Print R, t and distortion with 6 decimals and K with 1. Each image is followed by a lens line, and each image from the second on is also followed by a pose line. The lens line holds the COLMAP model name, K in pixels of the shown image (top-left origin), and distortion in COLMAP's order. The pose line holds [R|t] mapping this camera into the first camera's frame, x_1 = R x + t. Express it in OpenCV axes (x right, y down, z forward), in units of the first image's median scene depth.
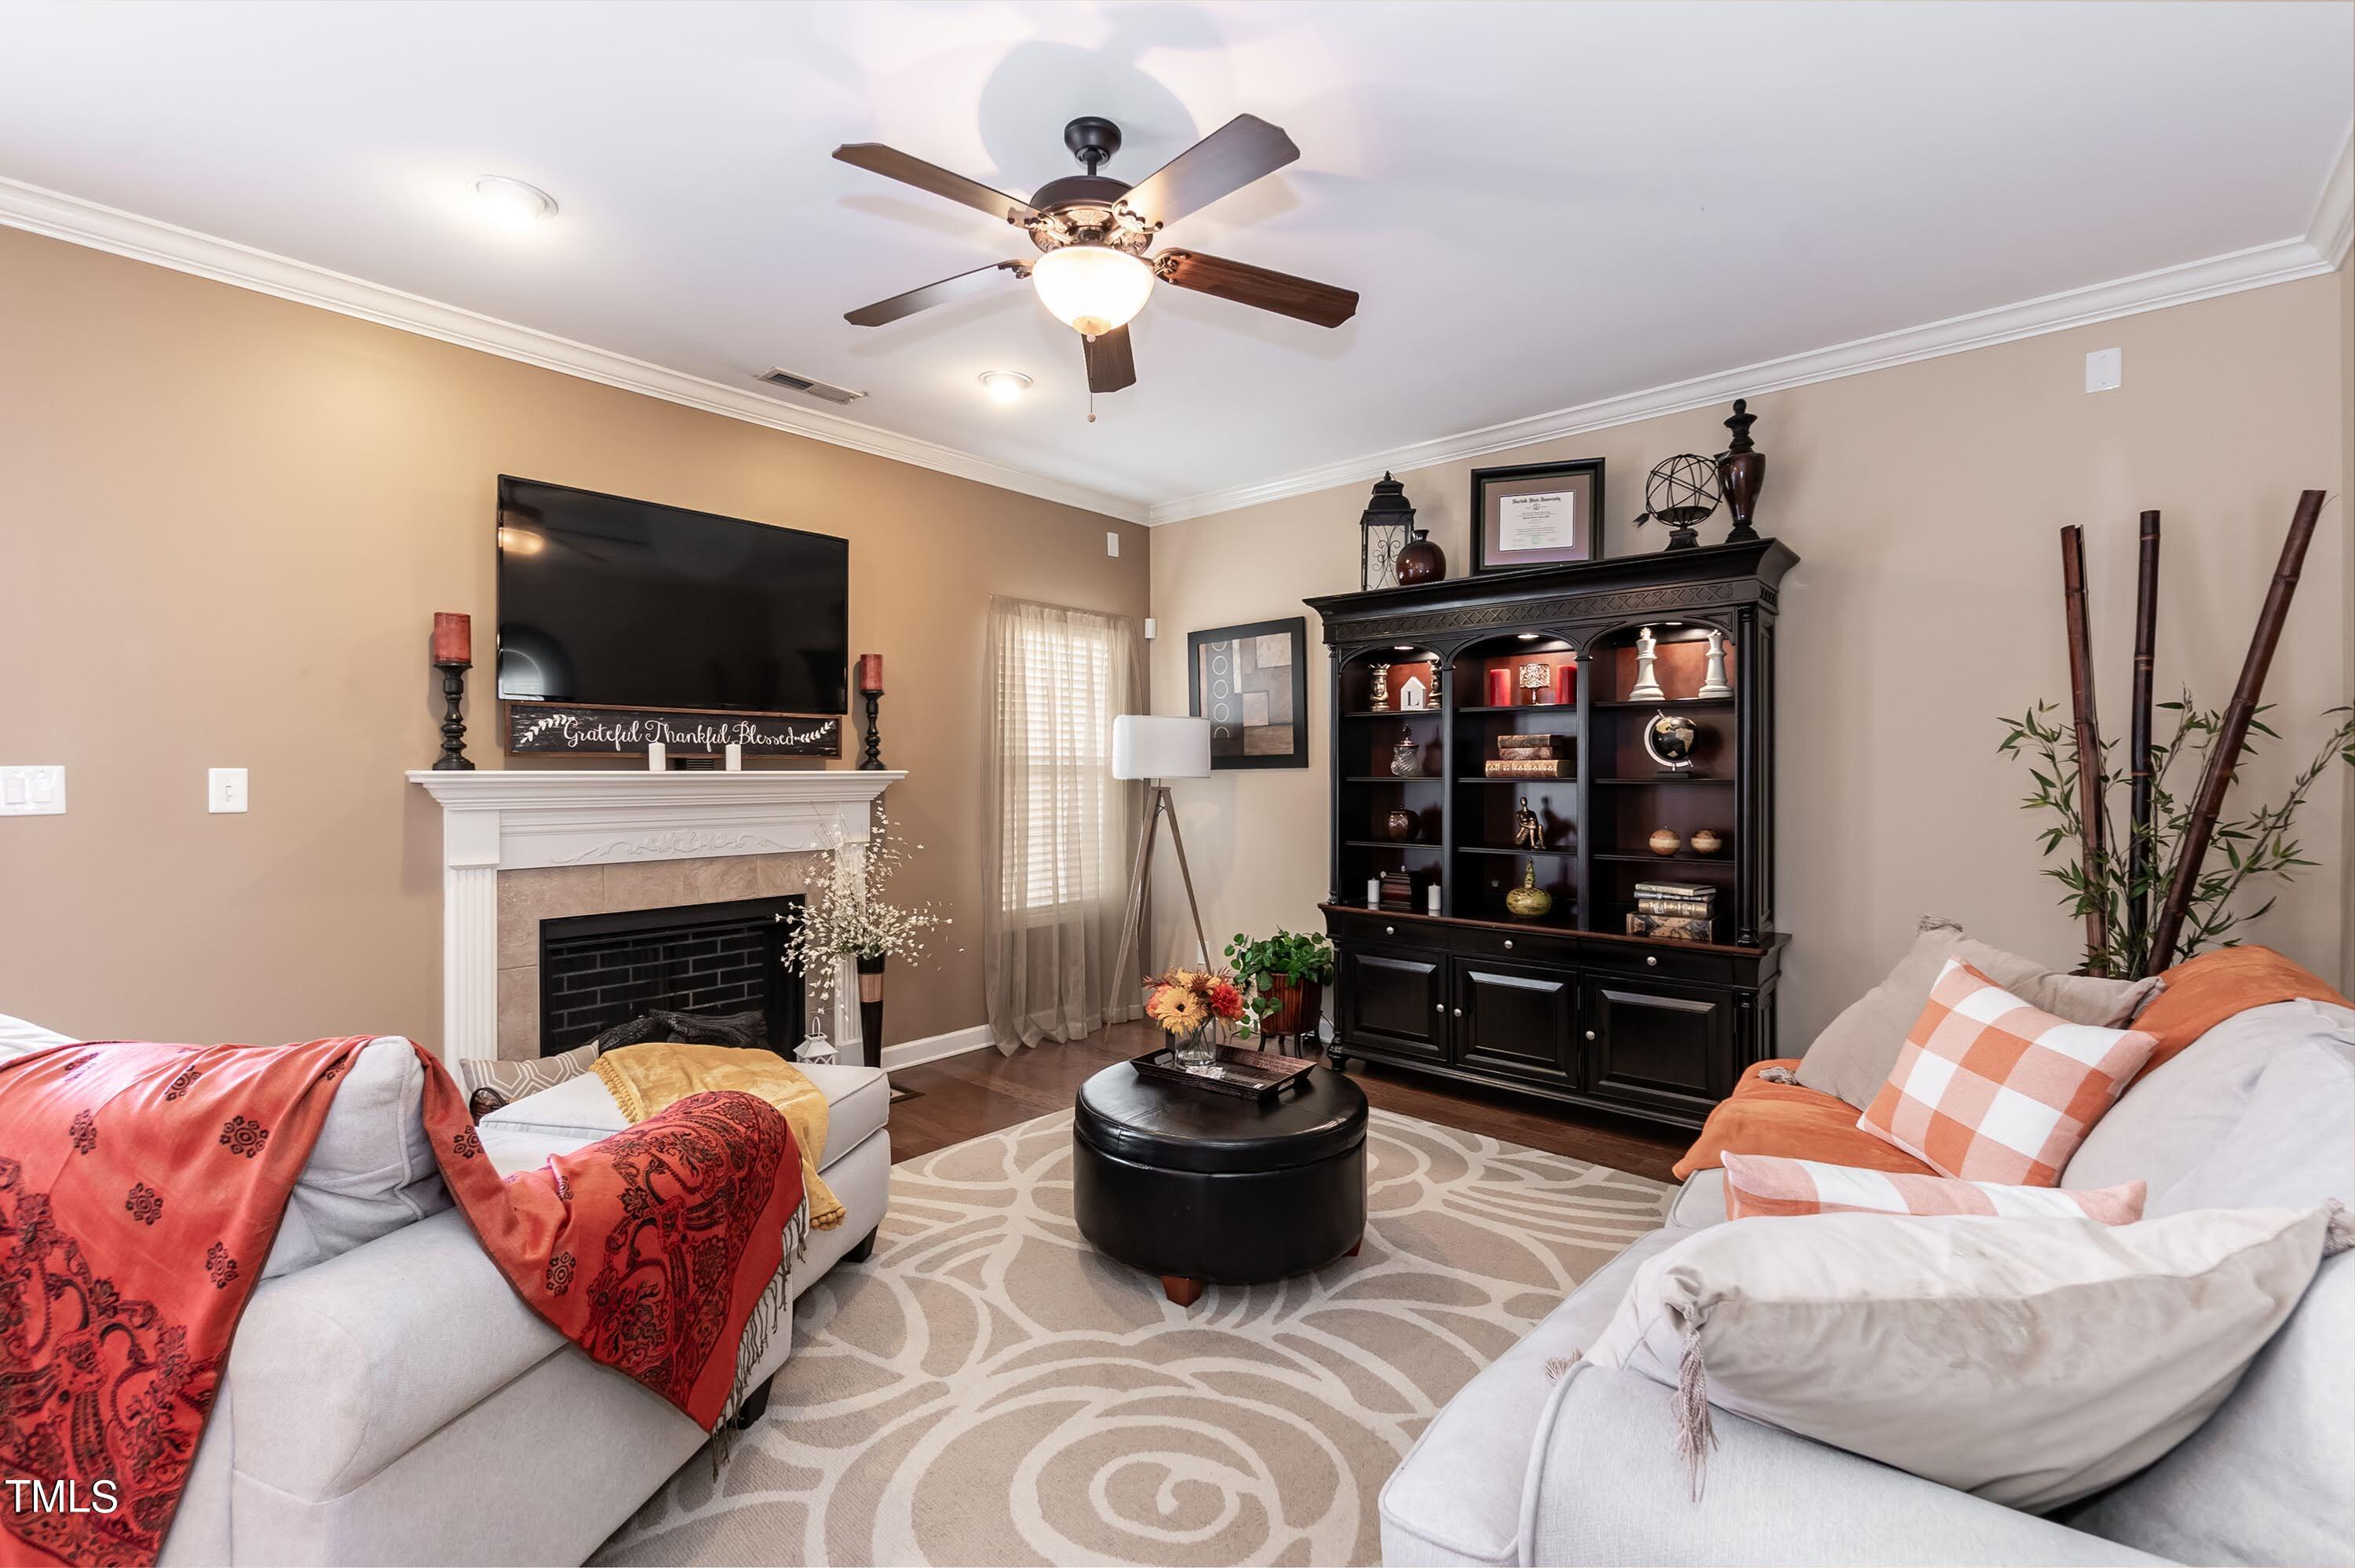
lens RADIAL K [[1019.3, 0, 1151.7], [0, 1019.3, 779.2], [0, 0, 1]] dist [-0.000135, -0.000971]
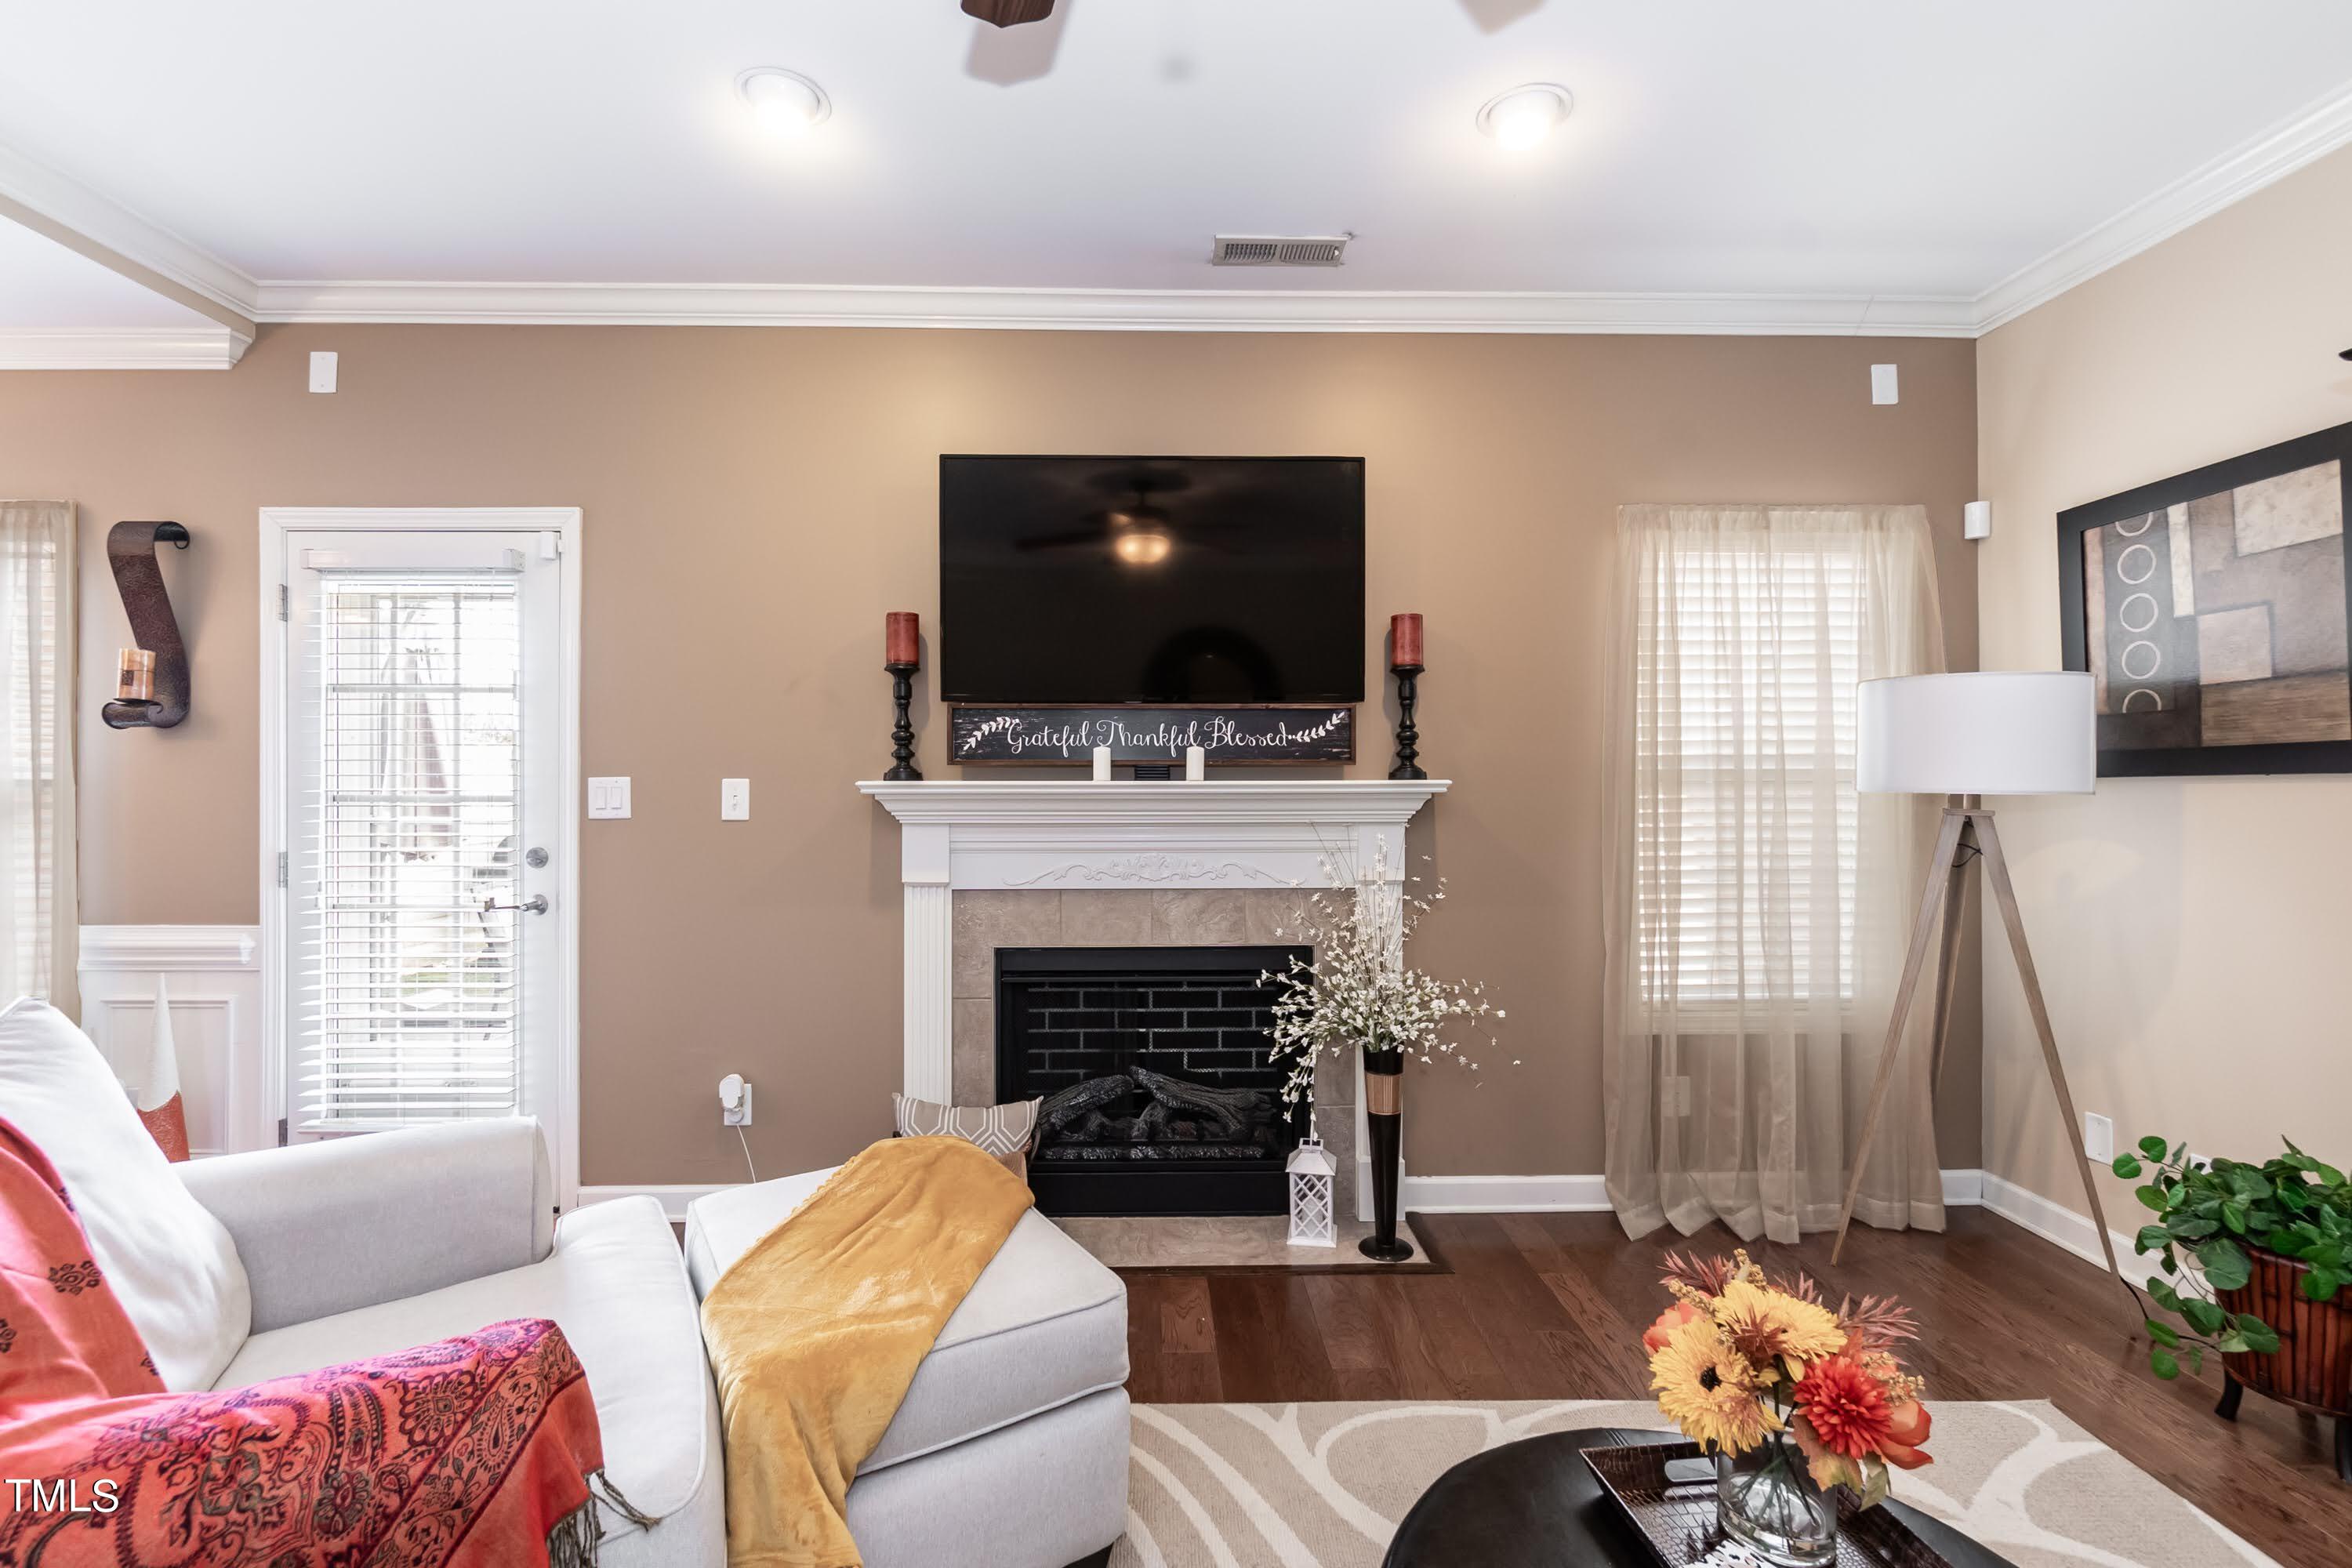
lens RADIAL K [[1018.2, 0, 1150.3], [0, 1018.2, 779.2], [0, 0, 1]] dist [-0.000135, -0.000971]
pose [[0.693197, -0.001257, -0.720747, 0.116214], [-0.003826, 0.999978, -0.005423, -0.004641], [0.720738, 0.006517, 0.693177, 0.405849]]
